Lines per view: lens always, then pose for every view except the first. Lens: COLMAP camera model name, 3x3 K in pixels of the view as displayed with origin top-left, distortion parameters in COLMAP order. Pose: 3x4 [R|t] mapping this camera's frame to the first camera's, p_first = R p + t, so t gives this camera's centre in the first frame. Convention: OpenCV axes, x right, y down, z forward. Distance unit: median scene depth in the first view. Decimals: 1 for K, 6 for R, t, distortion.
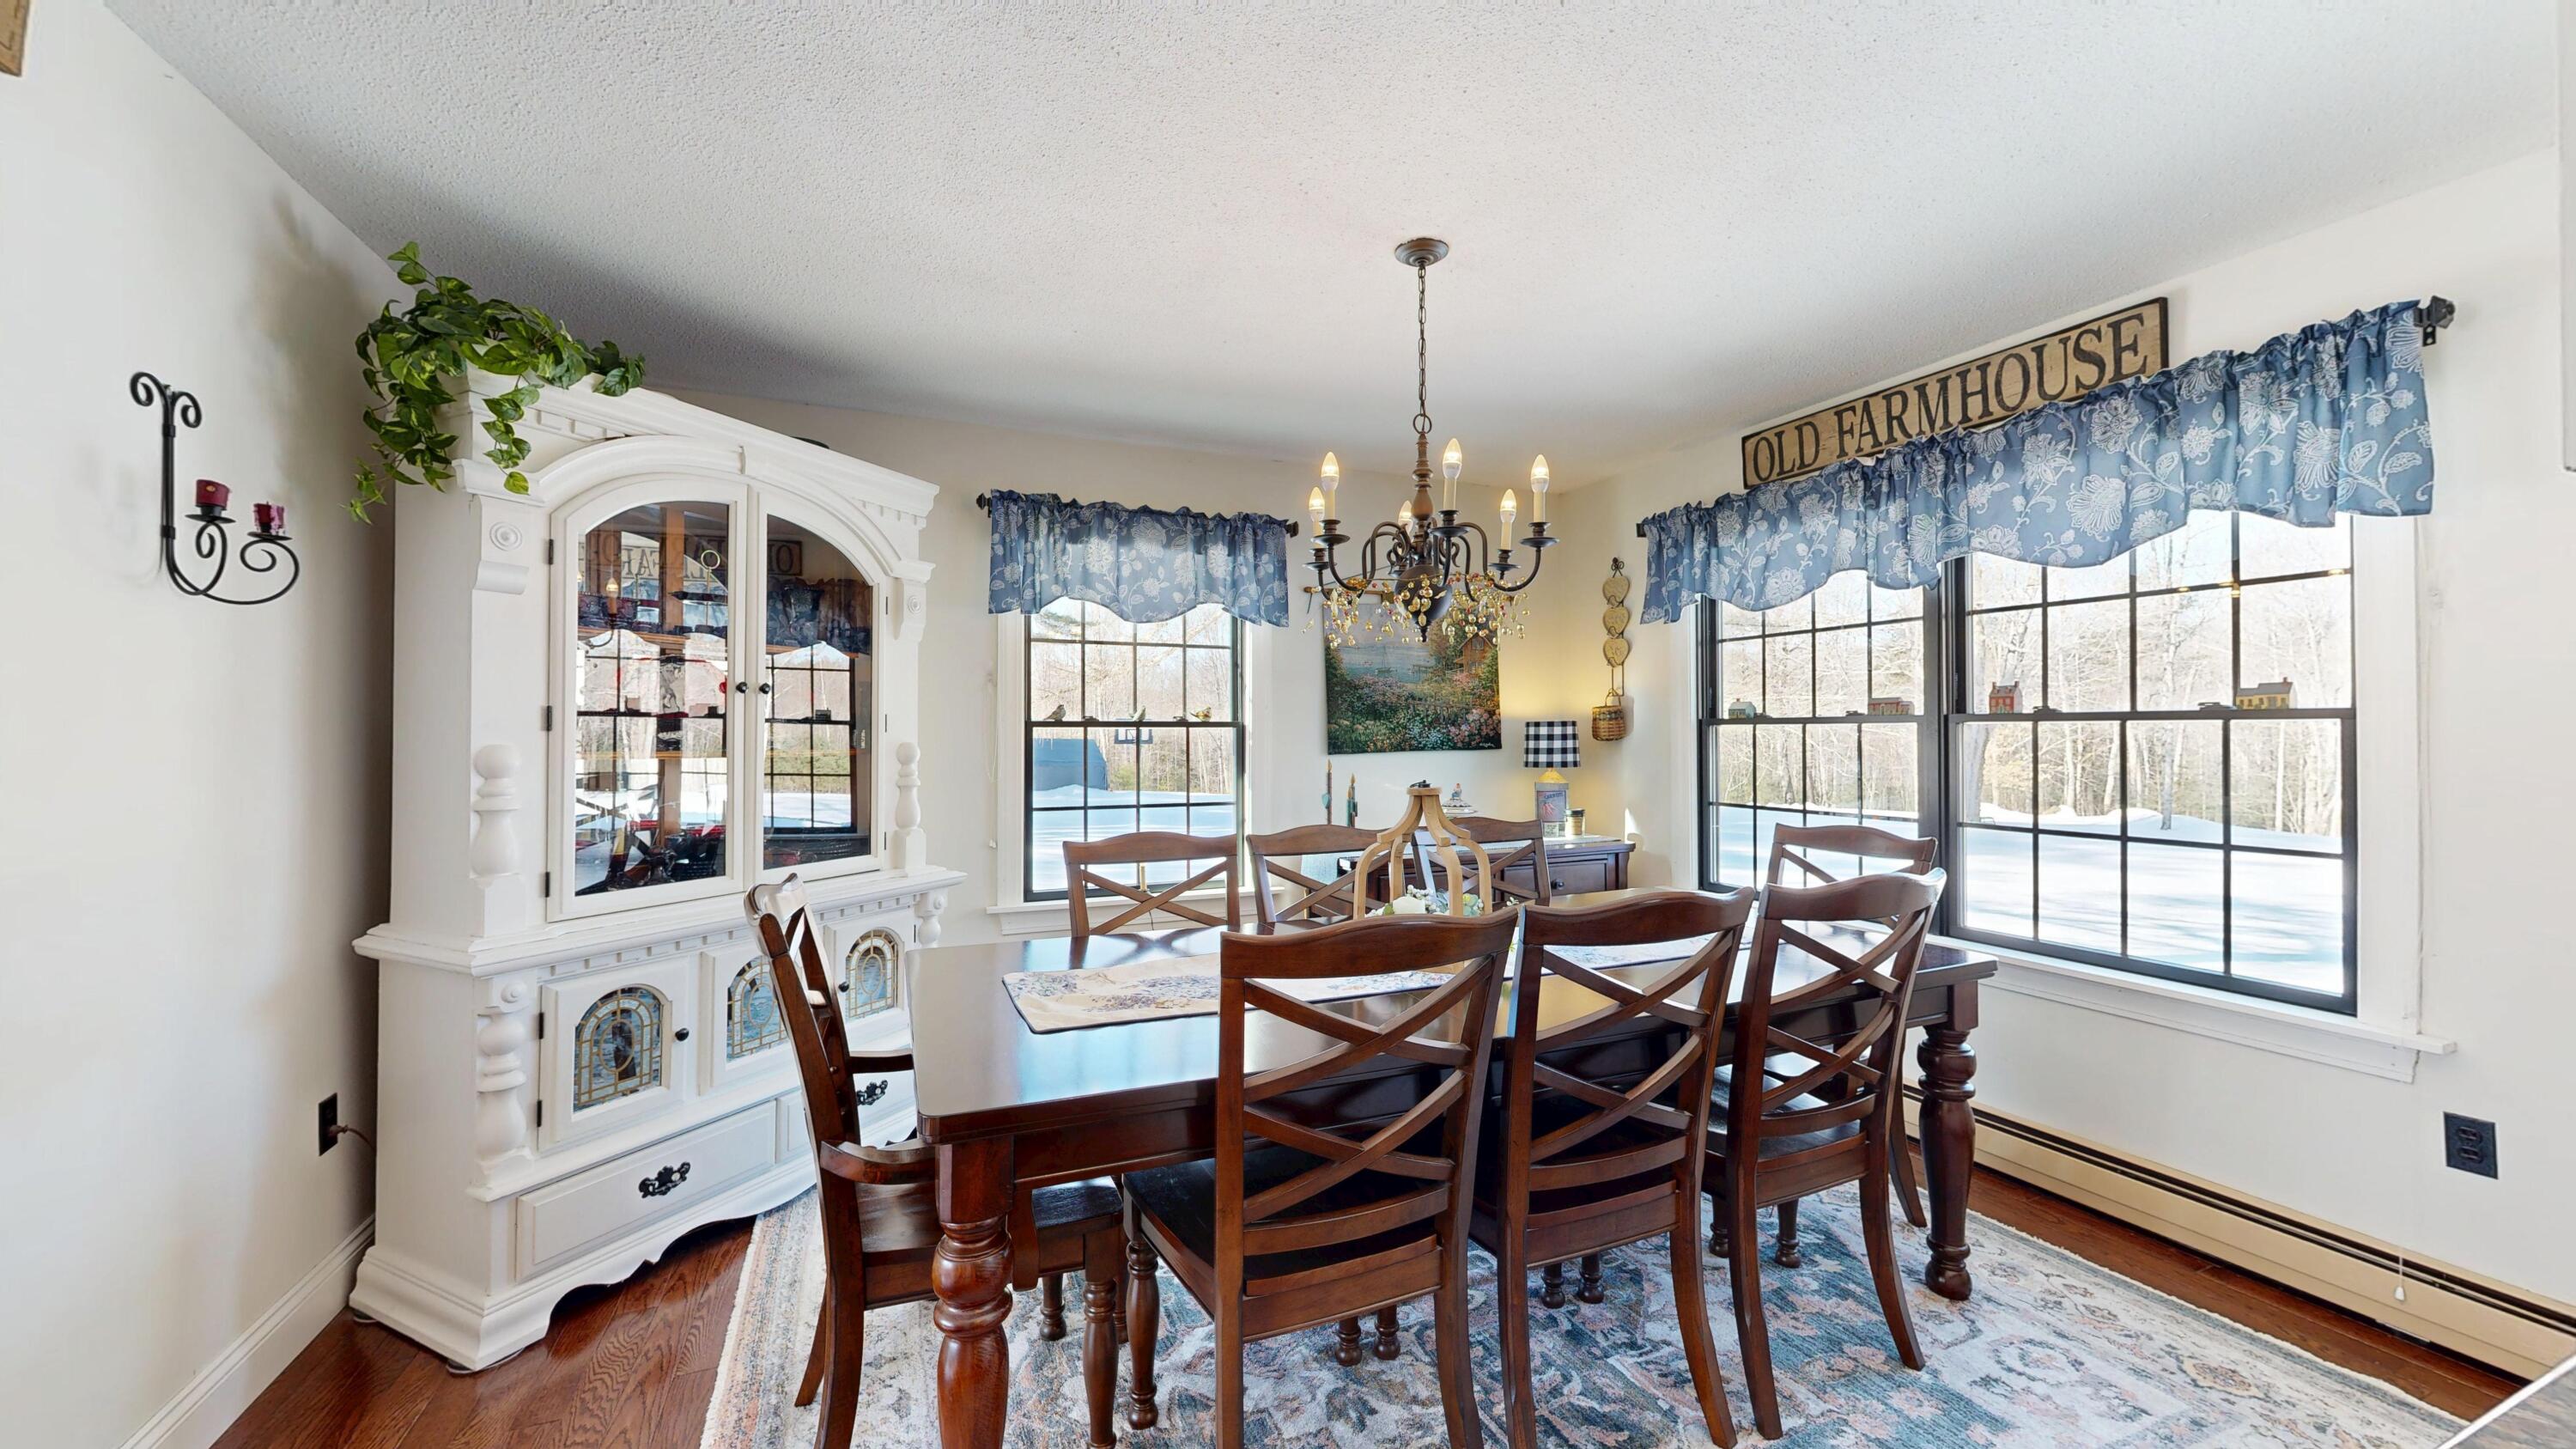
lens RADIAL K [[945.0, 0, 1288.0], [0, 945.0, 724.5], [0, 0, 1]] dist [0.000747, -0.000056]
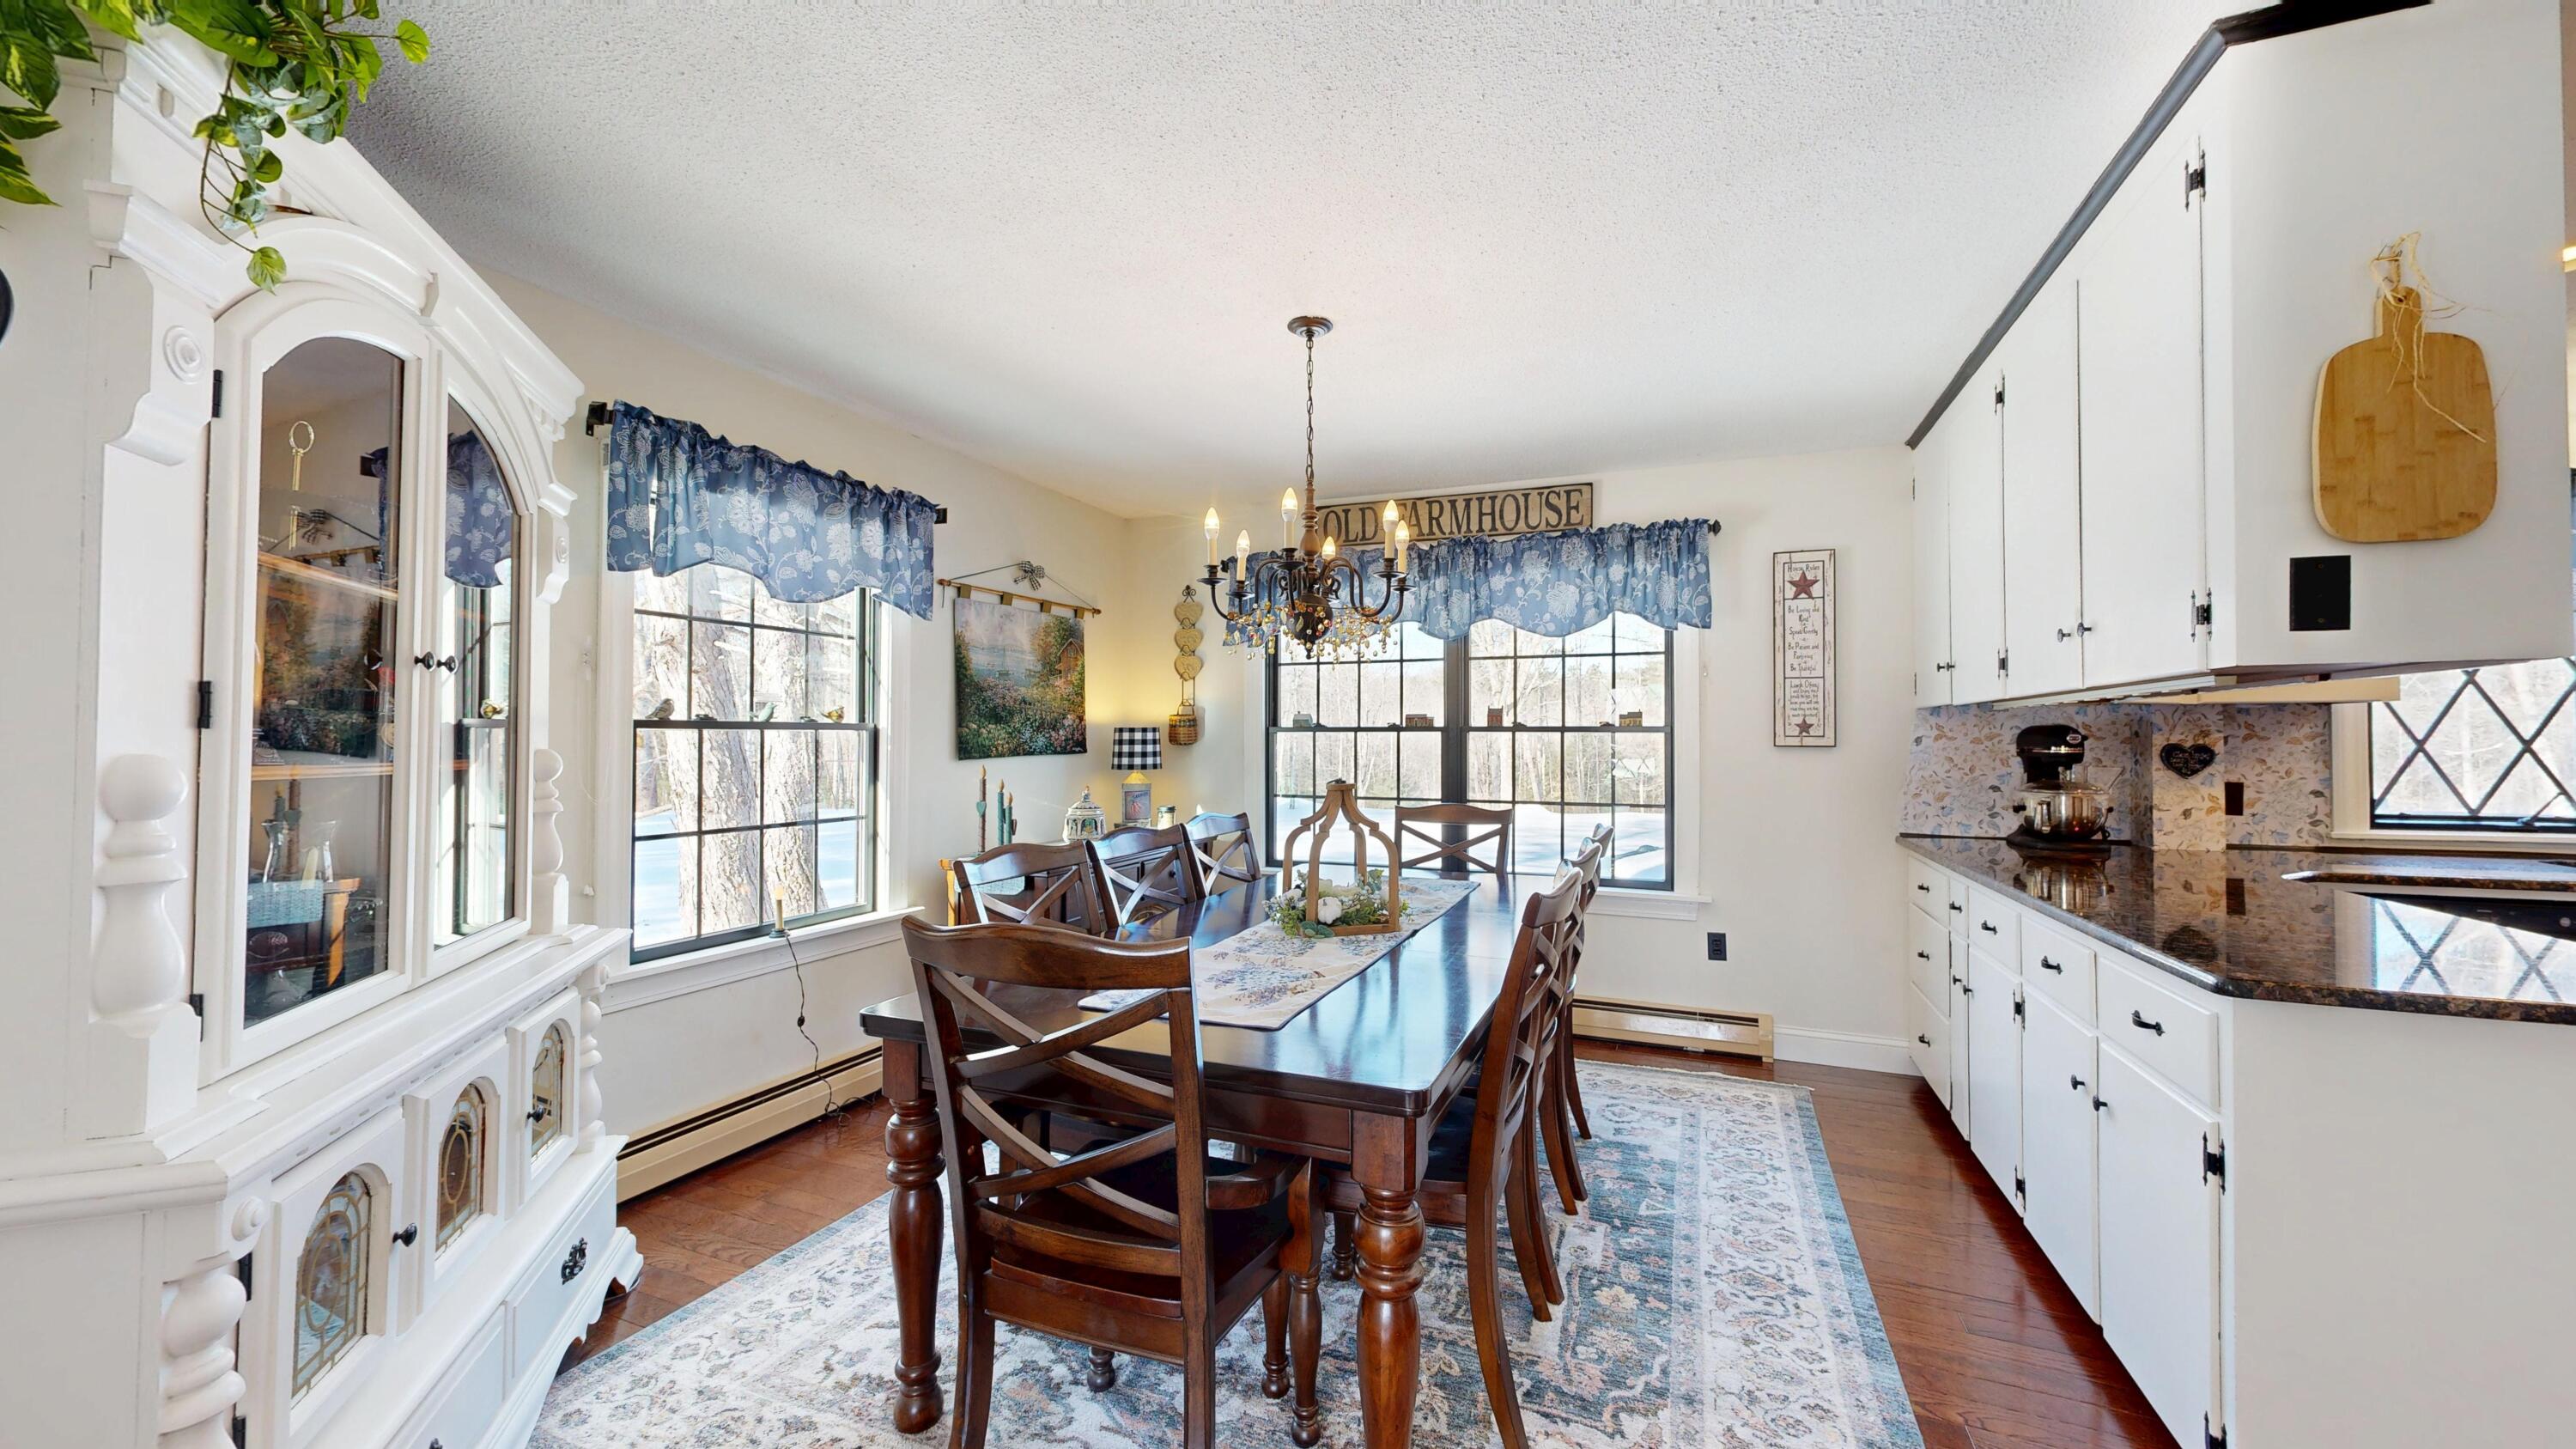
lens RADIAL K [[945.0, 0, 1288.0], [0, 945.0, 724.5], [0, 0, 1]] dist [0.000747, -0.000056]
pose [[0.712501, 0.013777, 0.701536, -0.442849], [-0.009889, 0.999905, -0.009593, 0.002459], [-0.701602, -0.000103, 0.712569, 0.118972]]
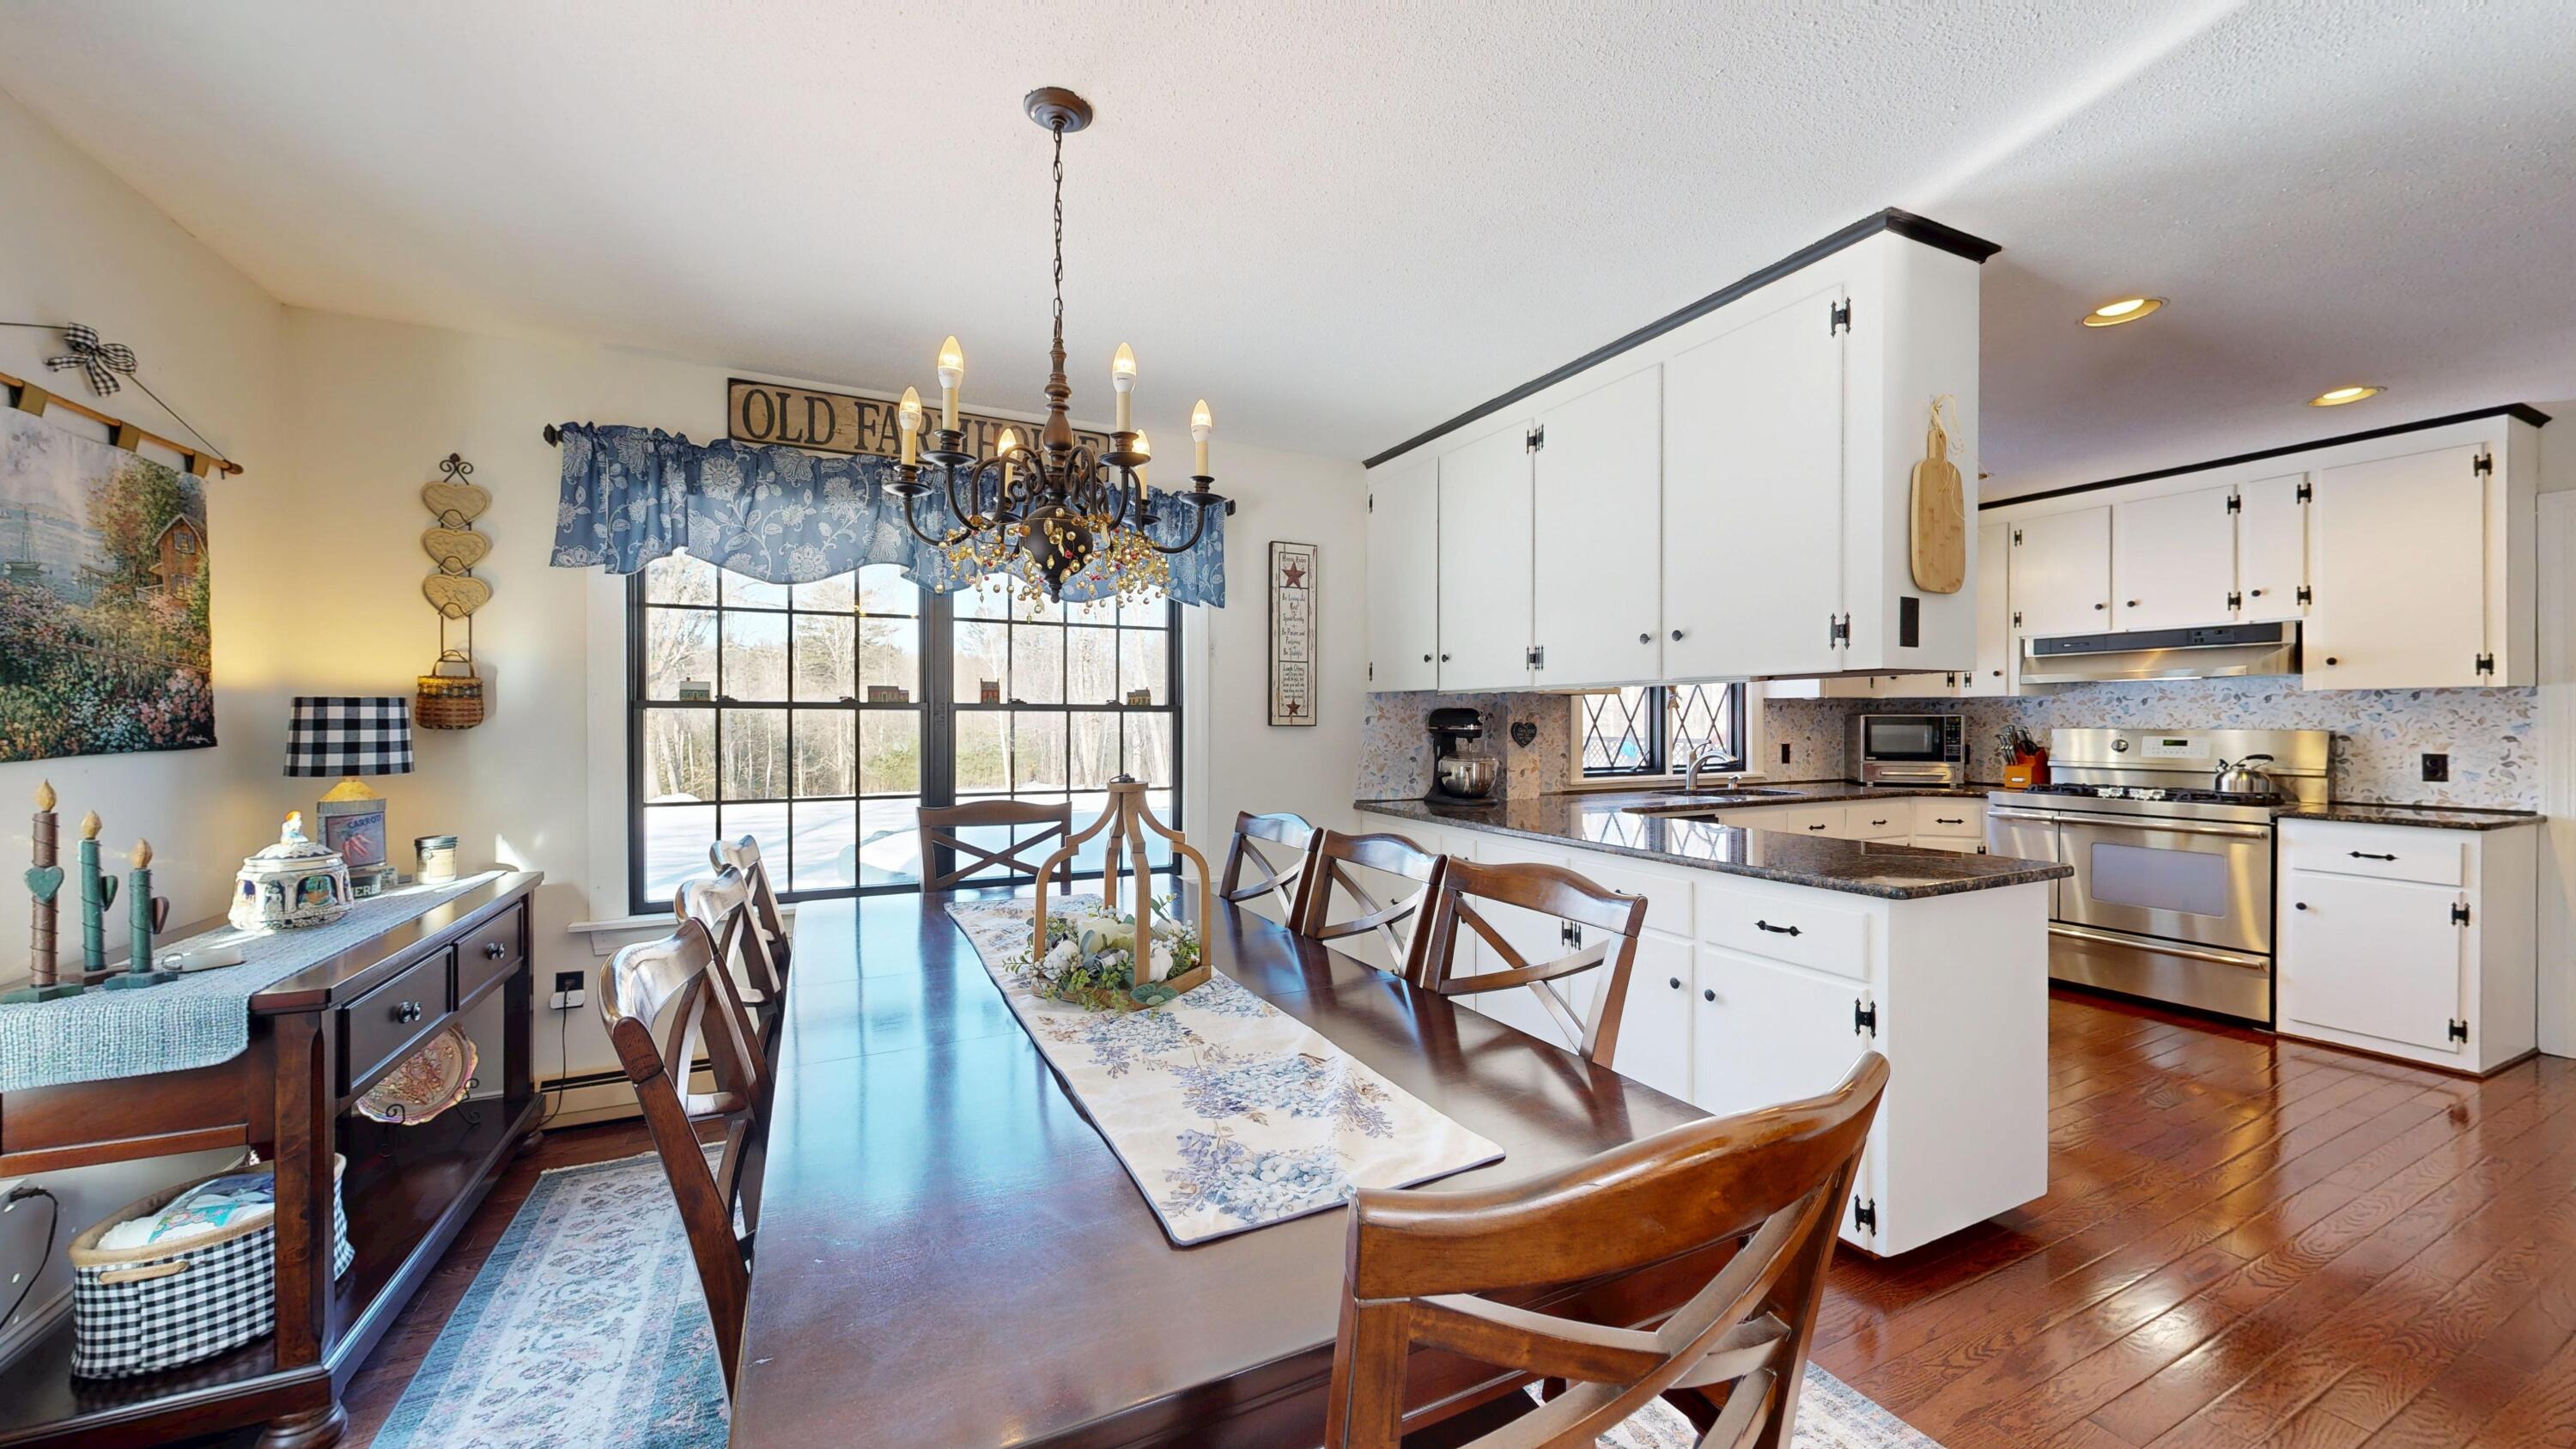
lens RADIAL K [[945.0, 0, 1288.0], [0, 945.0, 724.5], [0, 0, 1]] dist [0.000747, -0.000056]
pose [[-0.058490, -0.003996, 0.998280, -0.424594], [-0.011550, 0.999928, 0.003326, 0.005945], [-0.998221, -0.011335, -0.058532, 0.543400]]
